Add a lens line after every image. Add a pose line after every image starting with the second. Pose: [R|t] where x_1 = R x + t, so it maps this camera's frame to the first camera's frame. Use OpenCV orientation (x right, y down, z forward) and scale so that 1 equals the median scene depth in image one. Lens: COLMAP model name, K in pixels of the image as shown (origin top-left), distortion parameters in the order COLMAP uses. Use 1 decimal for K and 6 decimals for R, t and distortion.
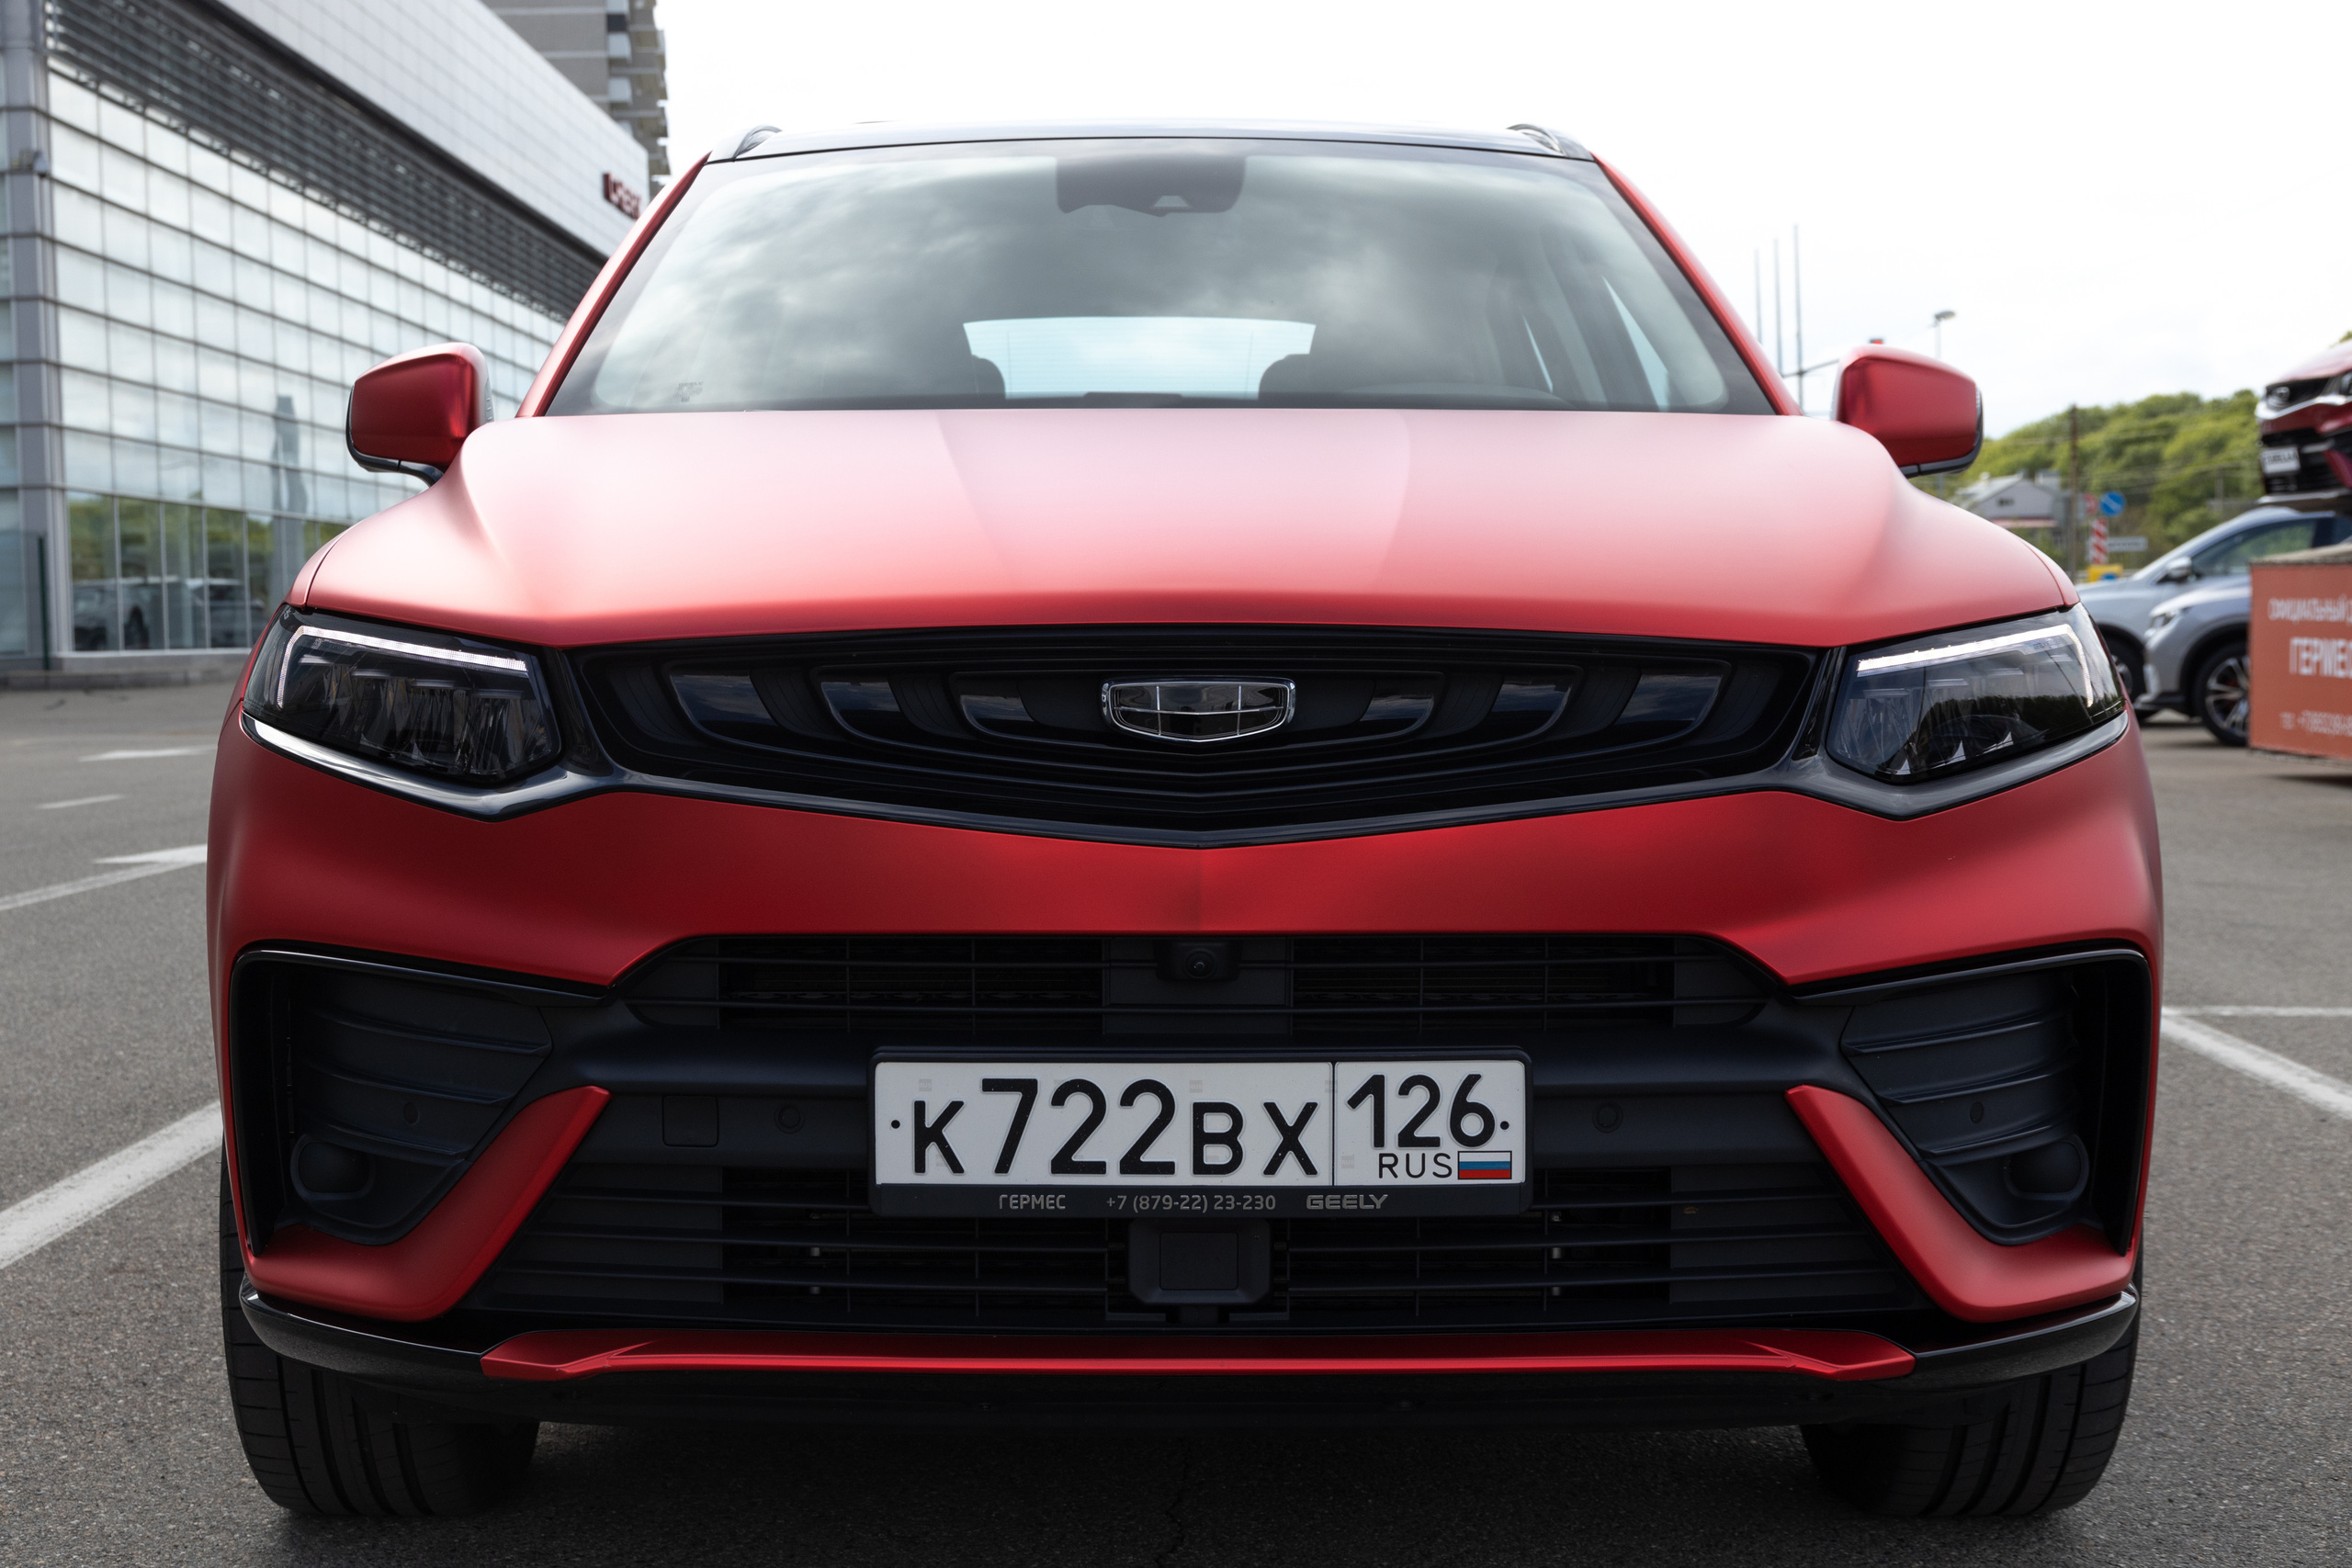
lens RADIAL K [[3220.2, 0, 1148.6], [0, 3220.2, 719.4], [0, 0, 1]] dist [0.037296, 0.000000]
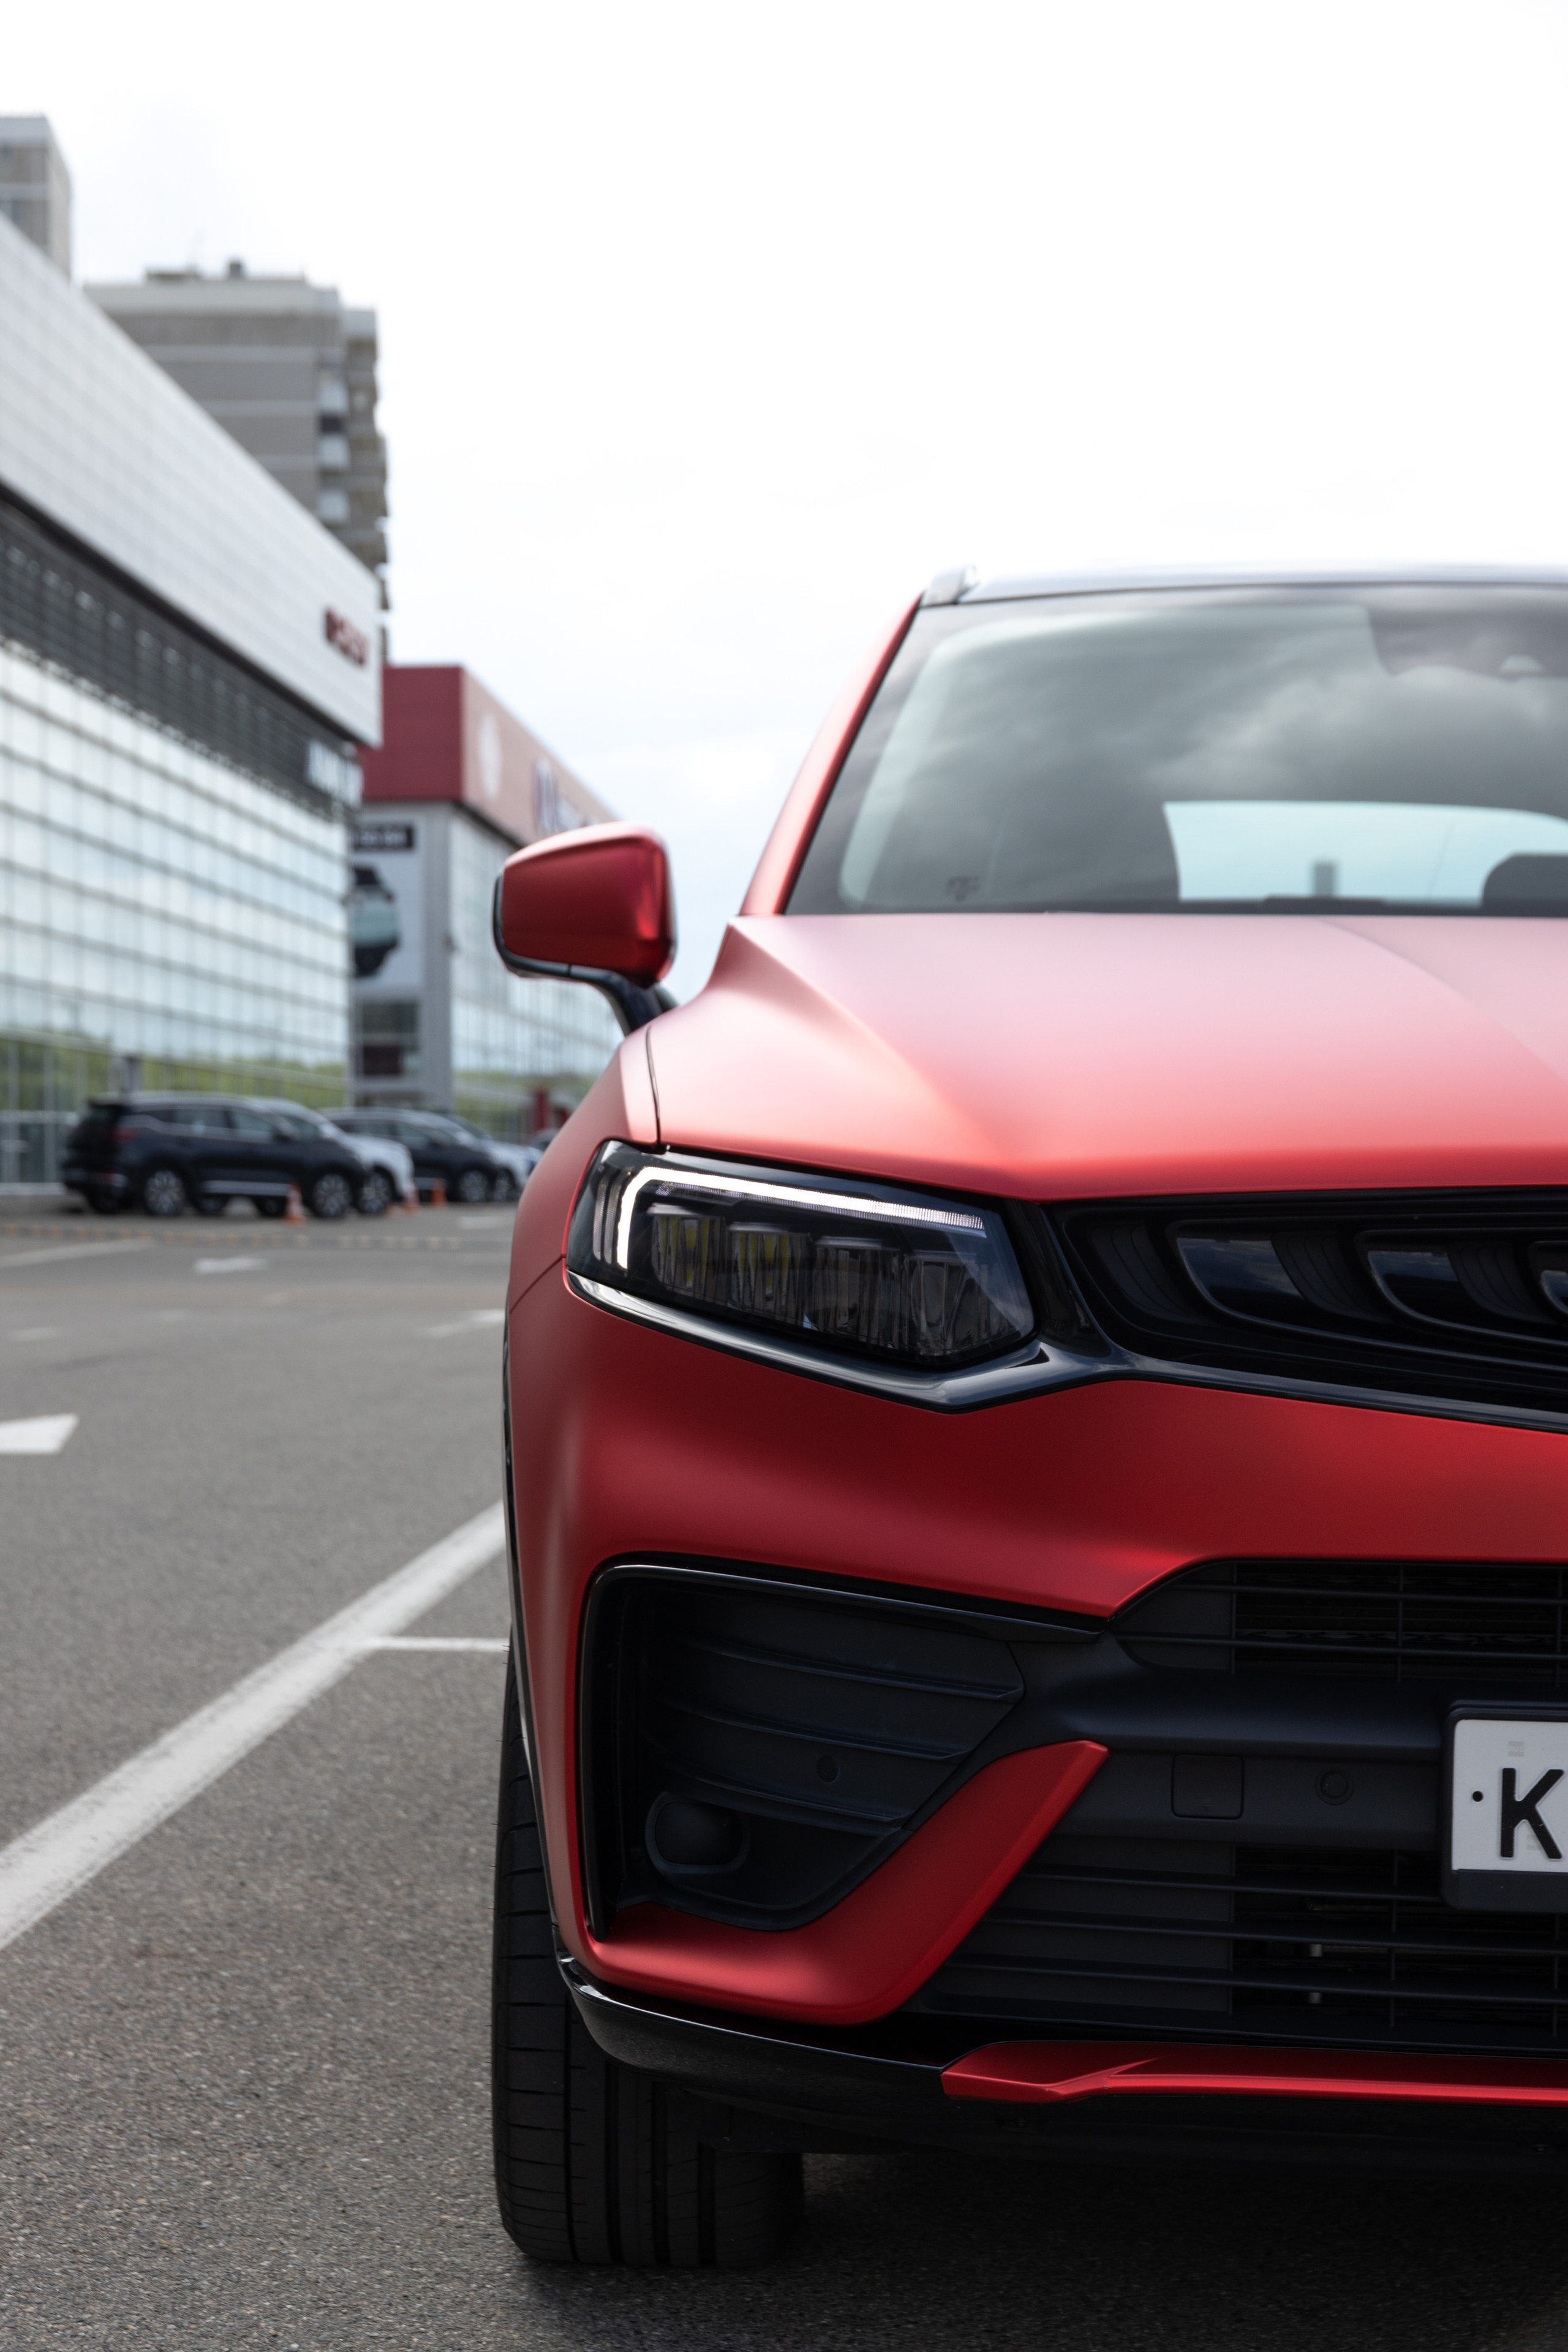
lens RADIAL K [[4010.2, 0, 784.2], [0, 4010.2, 1178.8], [0, 0, 1]] dist [0.016964, 0.000000]
pose [[0.999780, 0.019803, -0.006934, -0.237518], [-0.019993, 0.999394, -0.028481, 0.002225], [0.006365, 0.028613, 0.999570, -0.016285]]
